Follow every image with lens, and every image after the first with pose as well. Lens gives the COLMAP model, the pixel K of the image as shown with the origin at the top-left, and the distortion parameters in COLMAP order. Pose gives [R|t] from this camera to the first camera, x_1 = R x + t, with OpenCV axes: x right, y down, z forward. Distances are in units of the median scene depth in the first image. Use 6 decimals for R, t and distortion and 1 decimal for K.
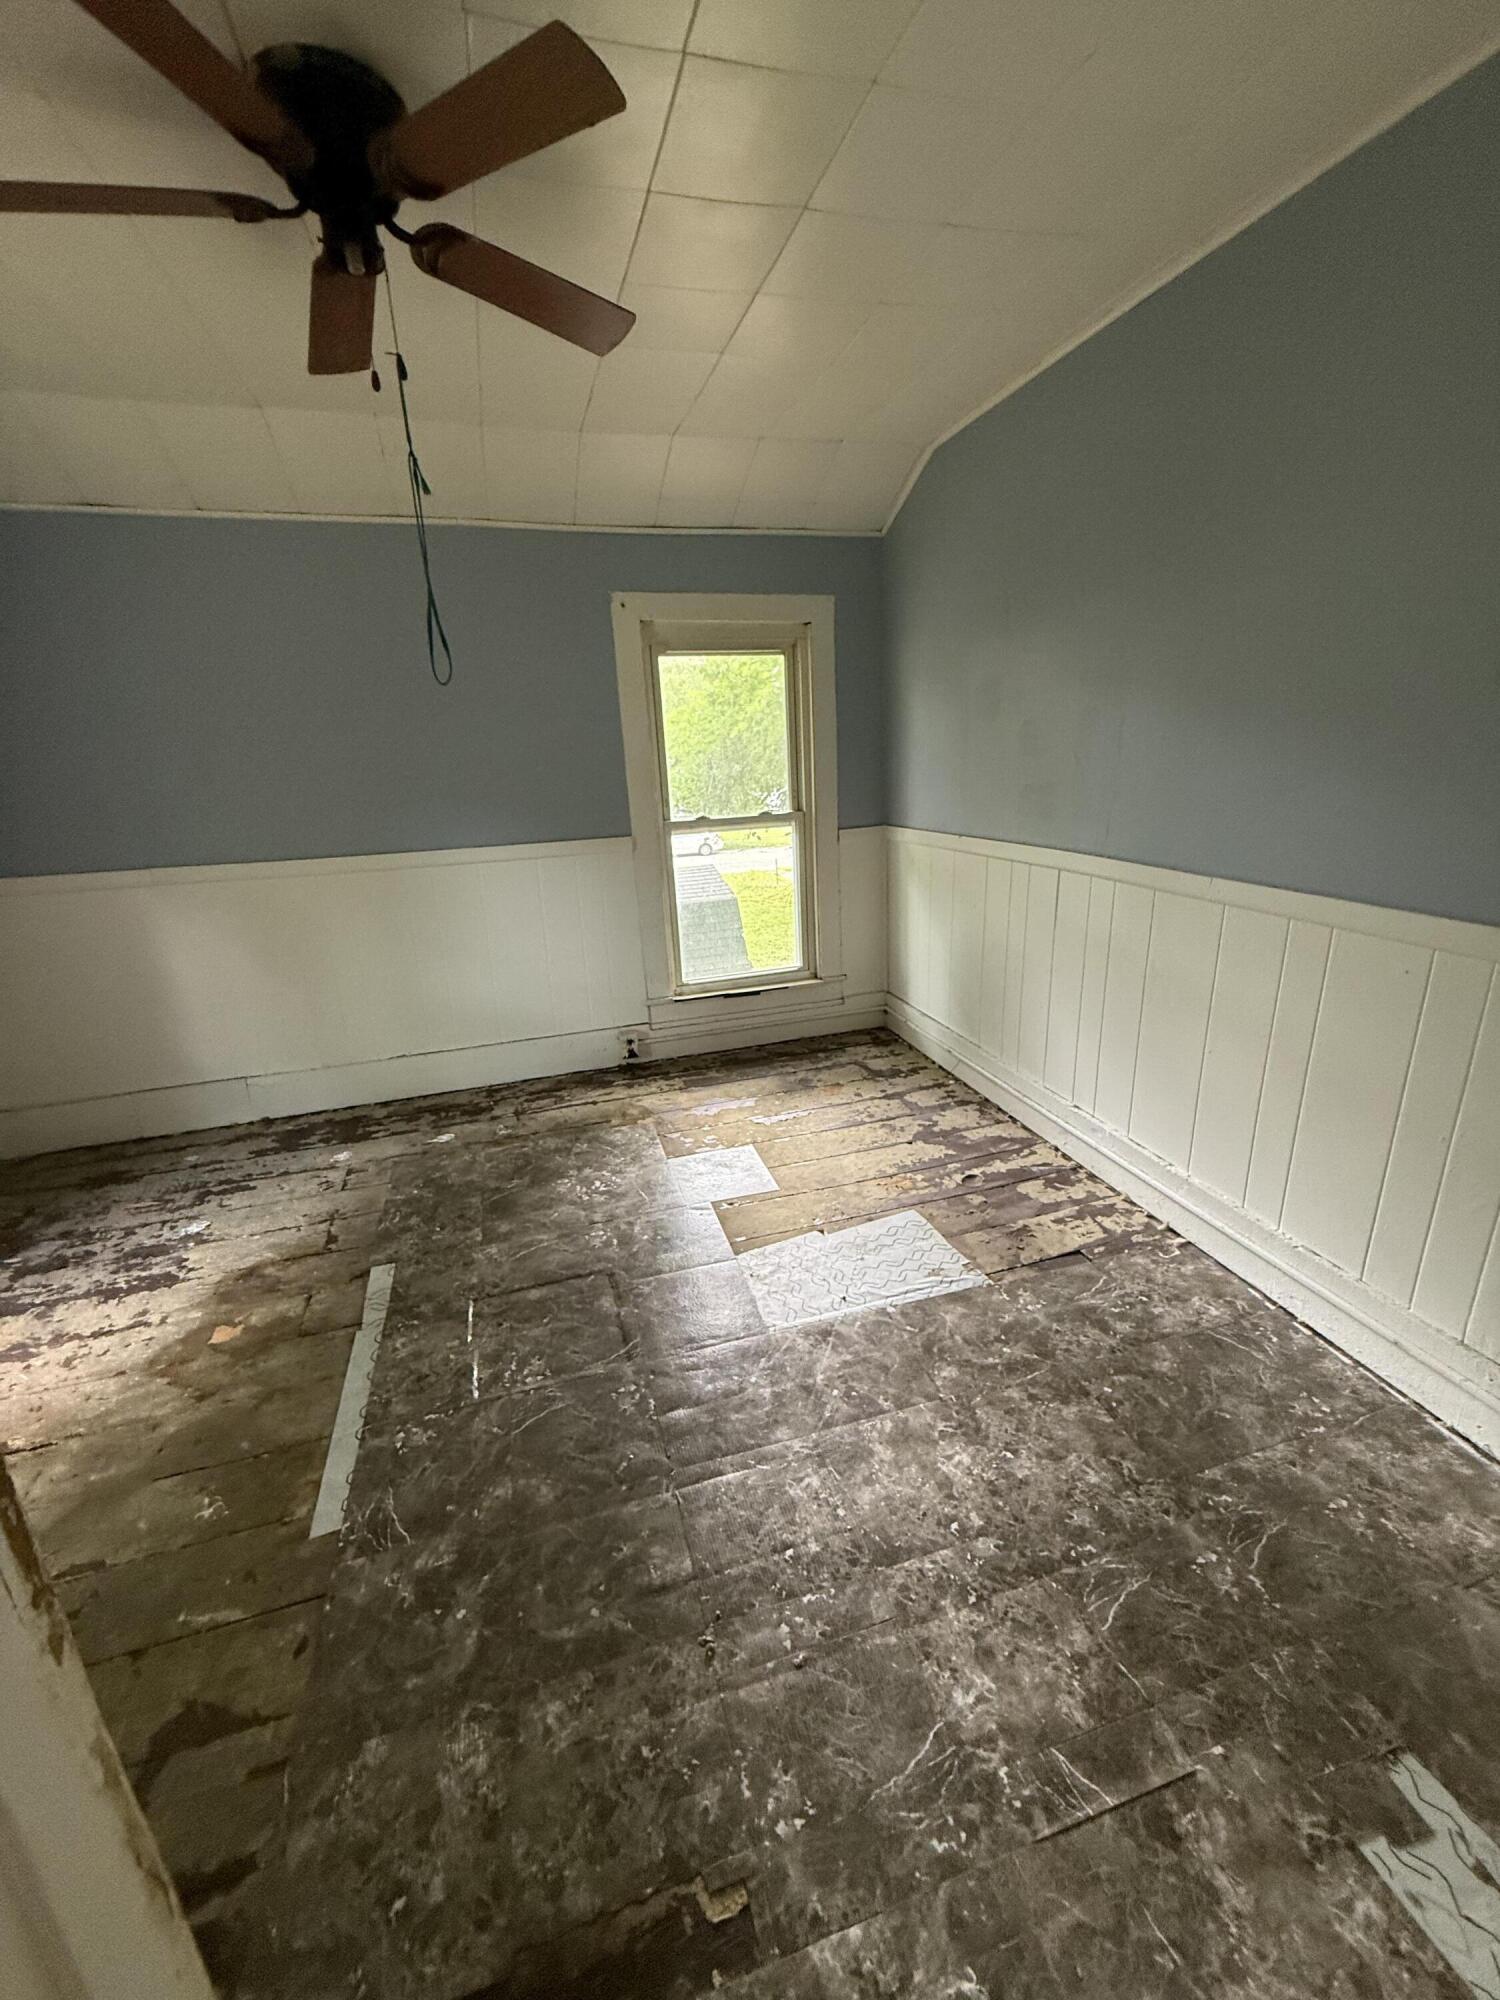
lens RADIAL K [[798.8, 0, 746.7], [0, 798.8, 1005.4], [0, 0, 1]] dist [-0.000527, 0.000186]
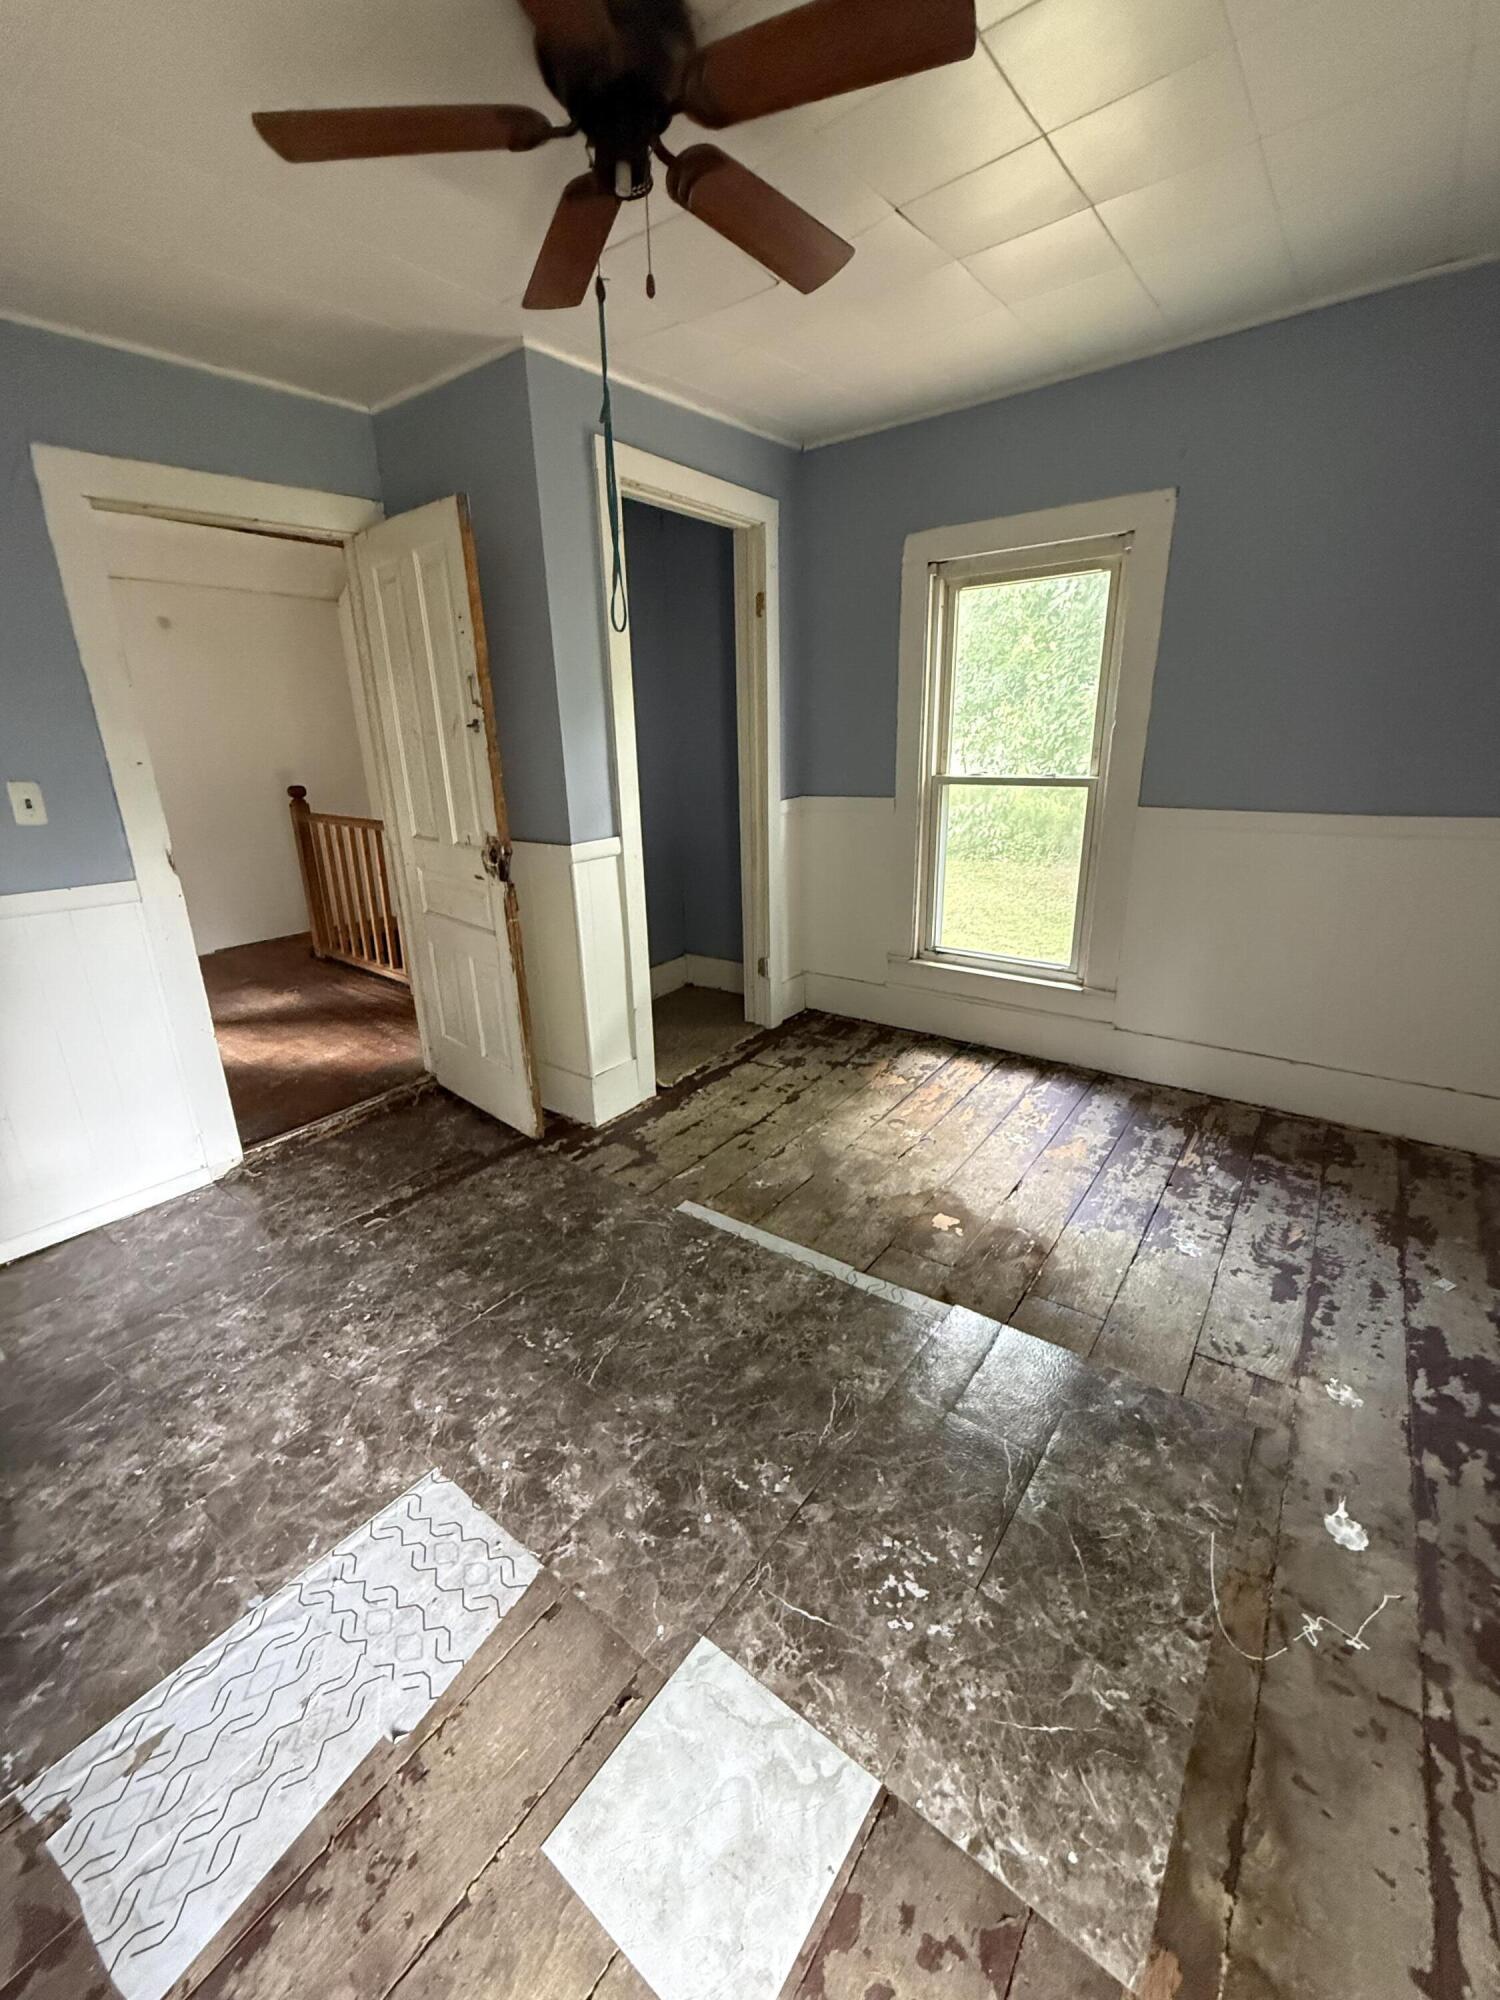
lens RADIAL K [[798.8, 0, 750.2], [0, 798.8, 996.9], [0, 0, 1]] dist [-0.000527, 0.000186]
pose [[-0.811692, 0.235305, -0.534591, 0.081544], [-0.116540, 0.831613, 0.542990, -0.395970], [0.572341, 0.503042, -0.647592, 1.325407]]
